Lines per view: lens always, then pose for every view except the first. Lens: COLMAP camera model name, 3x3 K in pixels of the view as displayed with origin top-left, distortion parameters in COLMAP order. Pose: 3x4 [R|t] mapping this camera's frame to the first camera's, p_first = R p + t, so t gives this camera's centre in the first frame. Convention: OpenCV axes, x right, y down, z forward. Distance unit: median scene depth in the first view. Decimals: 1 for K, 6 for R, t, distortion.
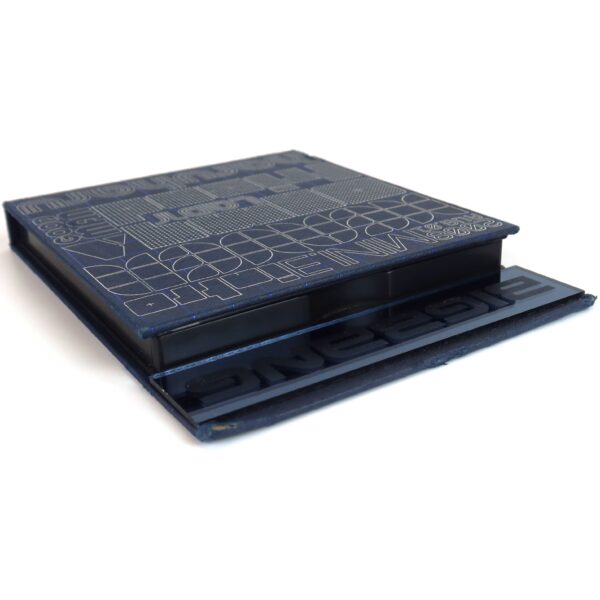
lens RADIAL K [[798.4, 0, 302.2], [0, 798.4, 300.3], [0, 0, 1]] dist [0.018904, 0.000000]
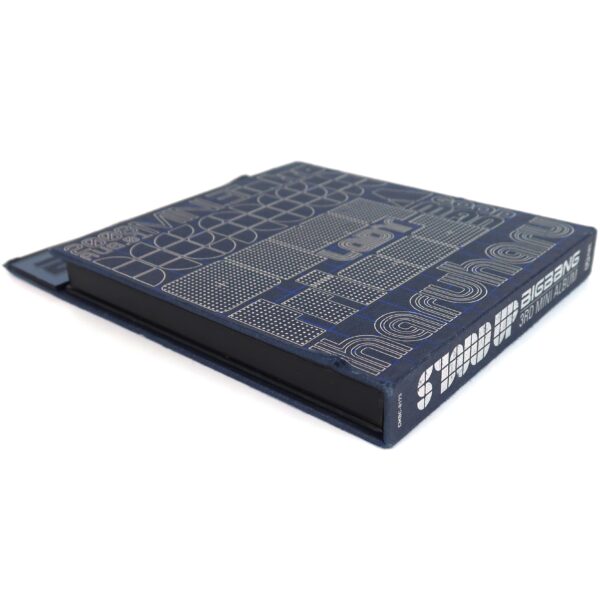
lens RADIAL K [[798.4, 0, 301.9], [0, 798.4, 299.6], [0, 0, 1]] dist [0.018904, 0.000000]
pose [[-0.950962, 0.180357, -0.251283, 0.228000], [-0.077589, 0.647331, 0.758249, -0.859560], [0.299419, 0.740563, -0.601594, 1.755263]]
